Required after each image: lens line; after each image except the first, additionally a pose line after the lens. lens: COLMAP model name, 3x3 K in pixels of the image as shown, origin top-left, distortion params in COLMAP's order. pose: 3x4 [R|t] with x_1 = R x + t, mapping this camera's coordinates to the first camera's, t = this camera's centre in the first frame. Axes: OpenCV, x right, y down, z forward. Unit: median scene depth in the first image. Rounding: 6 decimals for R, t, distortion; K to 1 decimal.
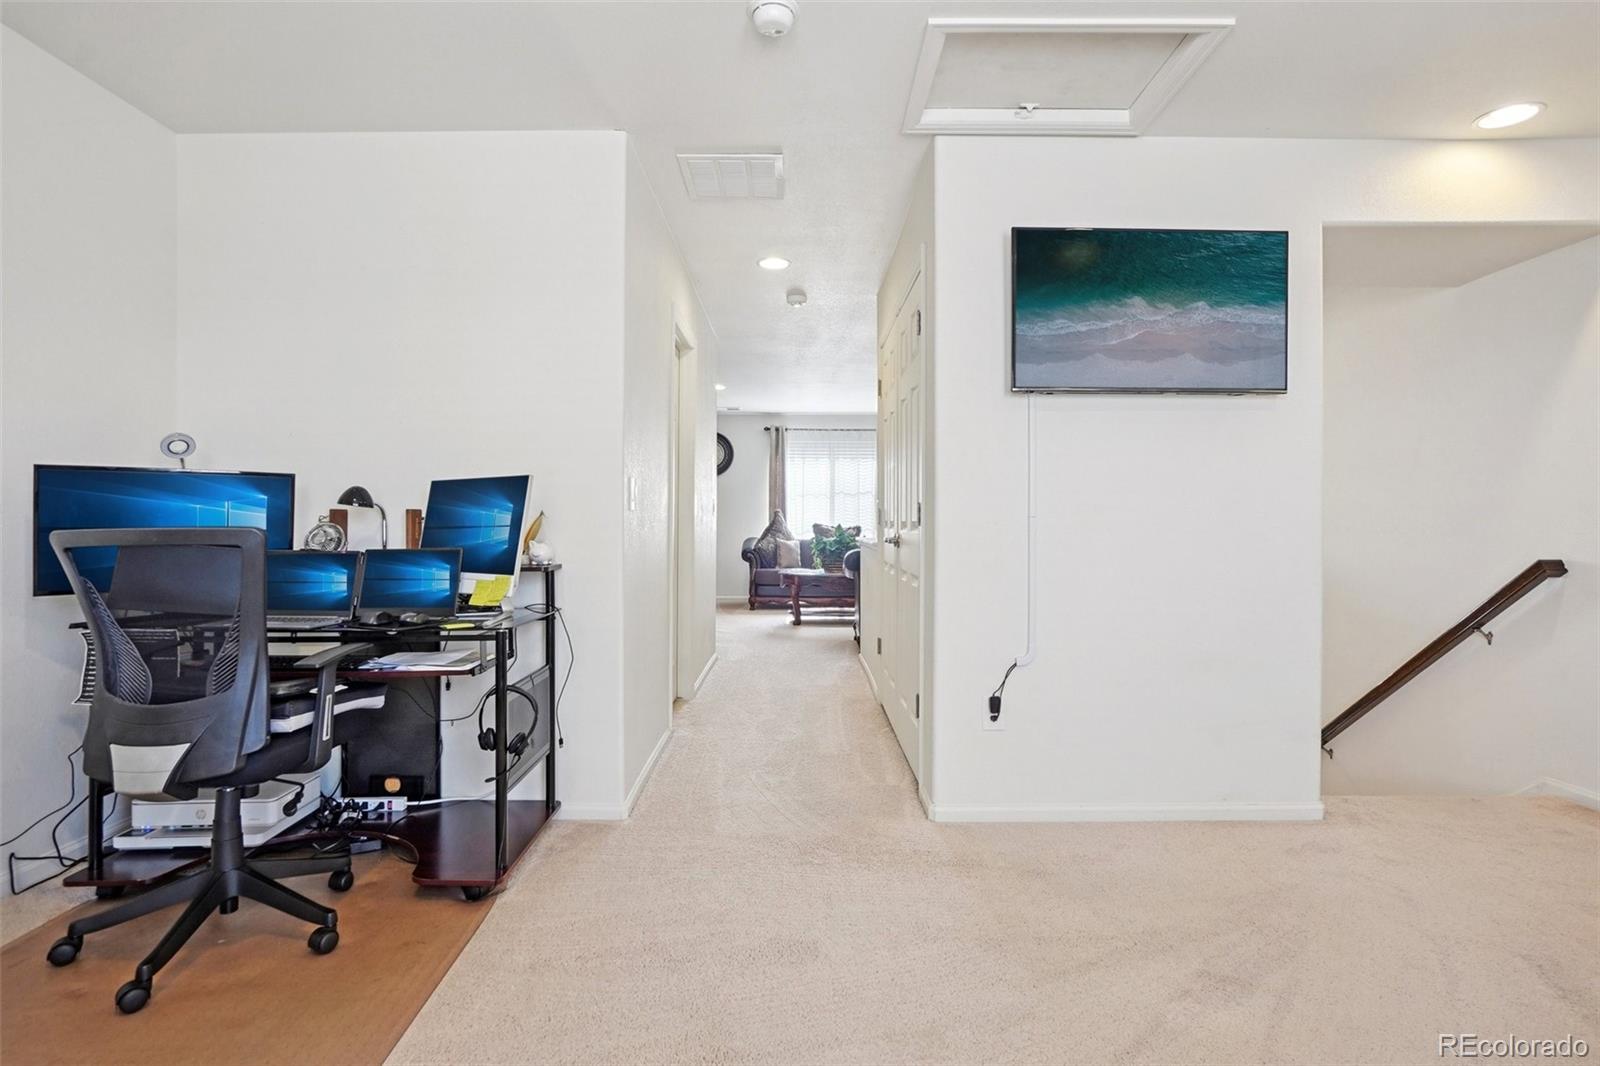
lens RADIAL K [[833.5, 0, 802.6], [0, 833.5, 516.0], [0, 0, 1]] dist [0.003202, -0.000061]
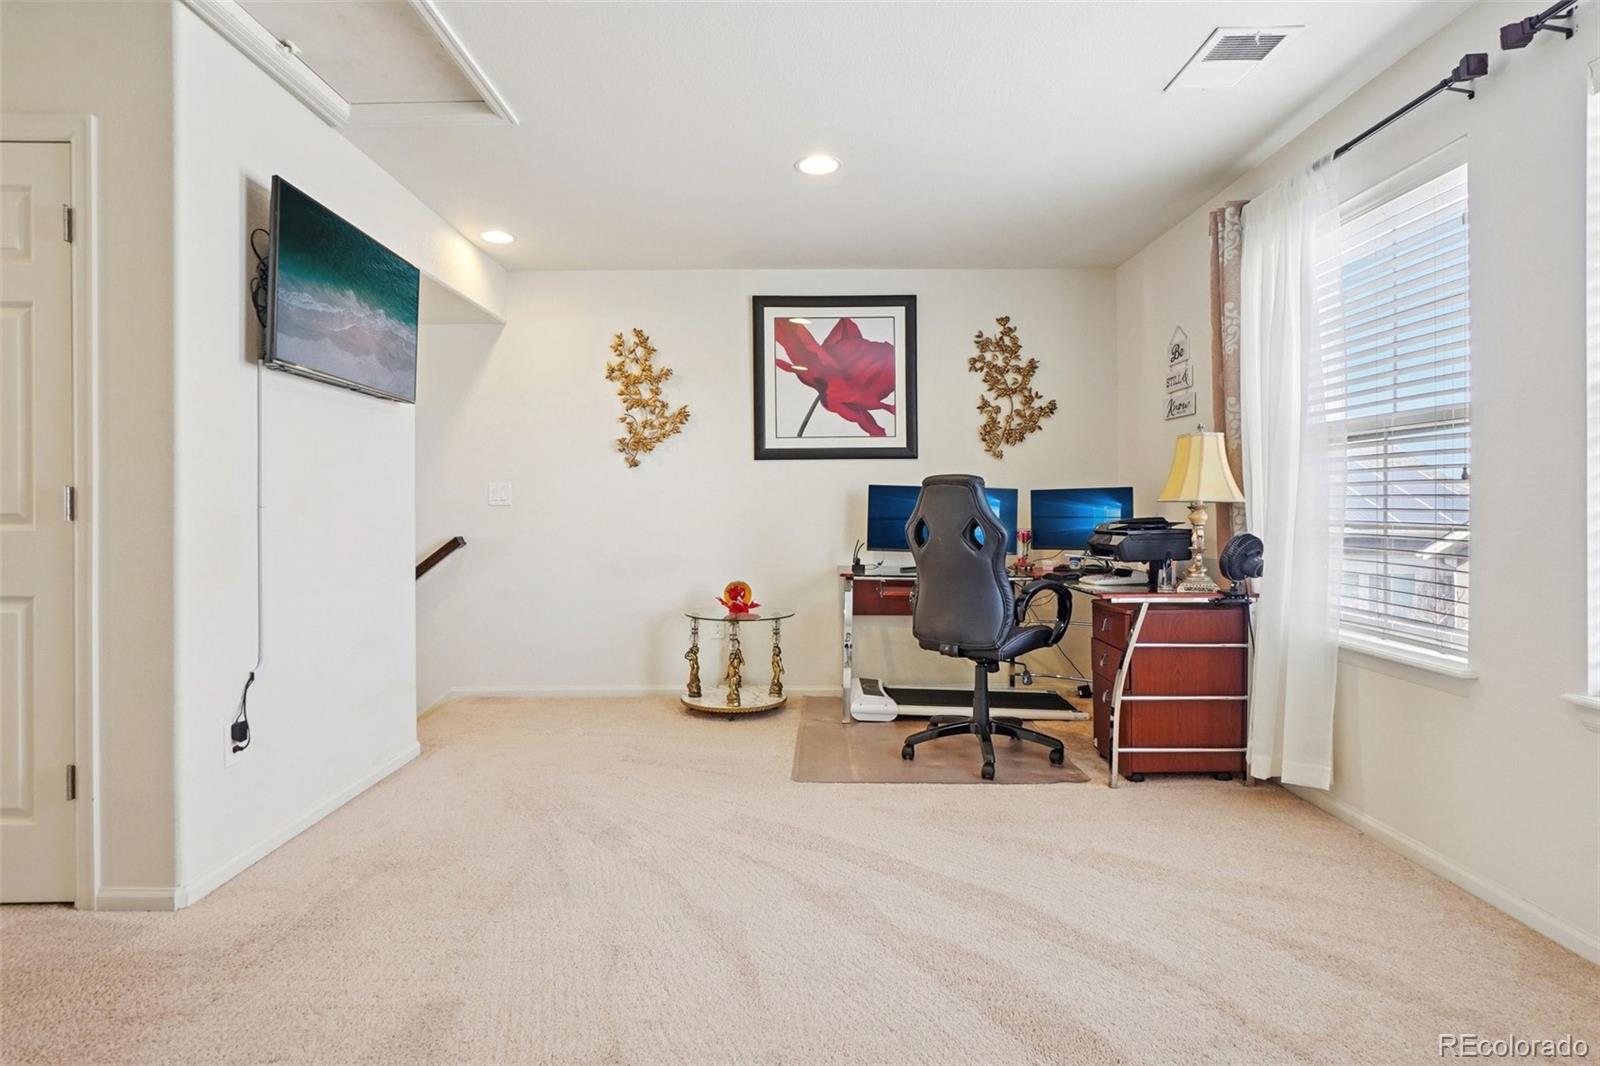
lens RADIAL K [[833.5, 0, 802.6], [0, 833.5, 516.0], [0, 0, 1]] dist [0.003202, -0.000061]
pose [[0.013354, -0.010718, 0.999853, -0.585515], [-0.006705, 0.999919, 0.010808, -0.002302], [-0.999888, -0.006848, 0.013281, 0.416704]]
